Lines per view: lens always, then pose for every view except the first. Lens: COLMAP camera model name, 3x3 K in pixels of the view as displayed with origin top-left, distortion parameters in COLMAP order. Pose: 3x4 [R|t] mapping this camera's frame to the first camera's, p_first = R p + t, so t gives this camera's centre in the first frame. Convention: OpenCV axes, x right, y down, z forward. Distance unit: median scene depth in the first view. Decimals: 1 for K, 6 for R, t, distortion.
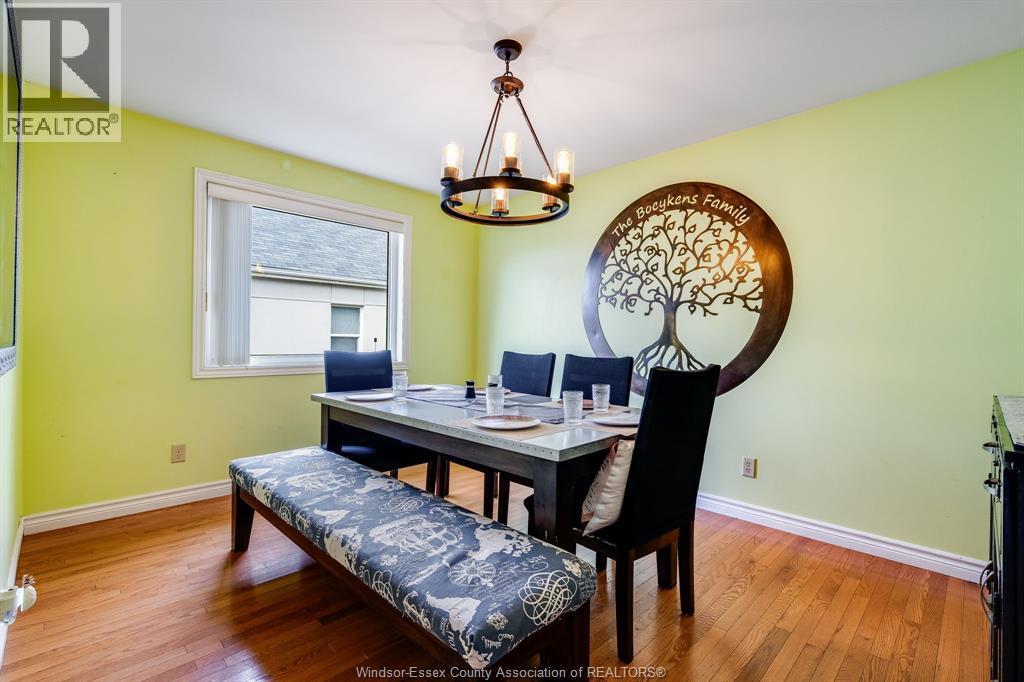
lens RADIAL K [[464.0, 0, 515.8], [0, 464.0, 344.3], [0, 0, 1]] dist [-0.001888, -0.000002]
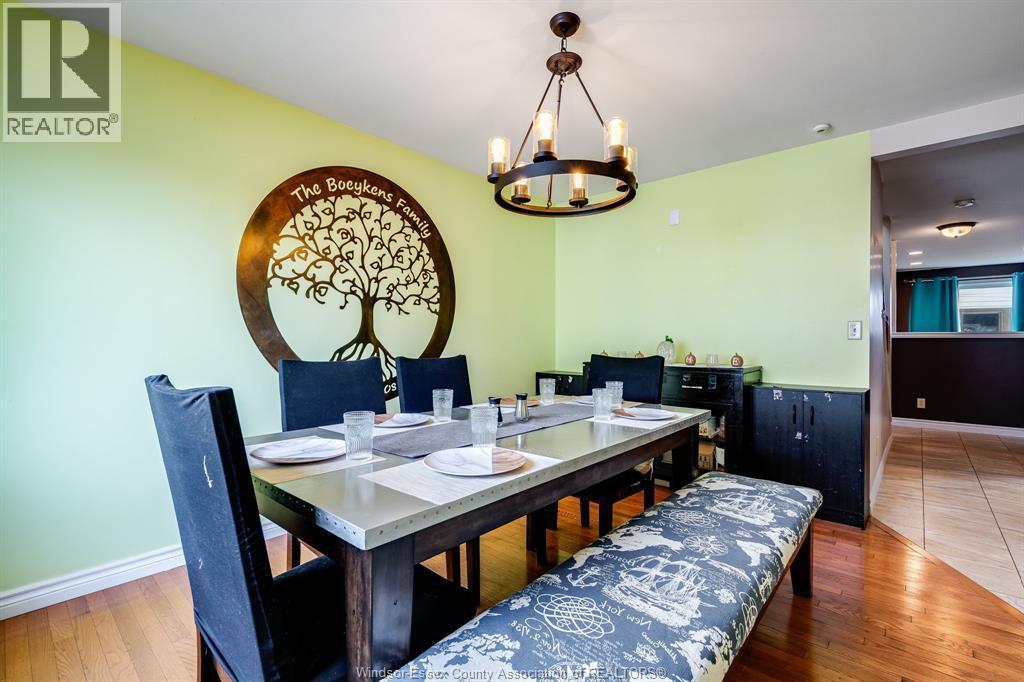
lens RADIAL K [[464.0, 0, 515.8], [0, 464.0, 344.3], [0, 0, 1]] dist [-0.001888, -0.000002]
pose [[-0.067876, -0.023911, 0.997407, -0.623625], [0.007221, 0.999675, 0.024457, -0.016274], [-0.997668, 0.008863, -0.067681, 0.771925]]
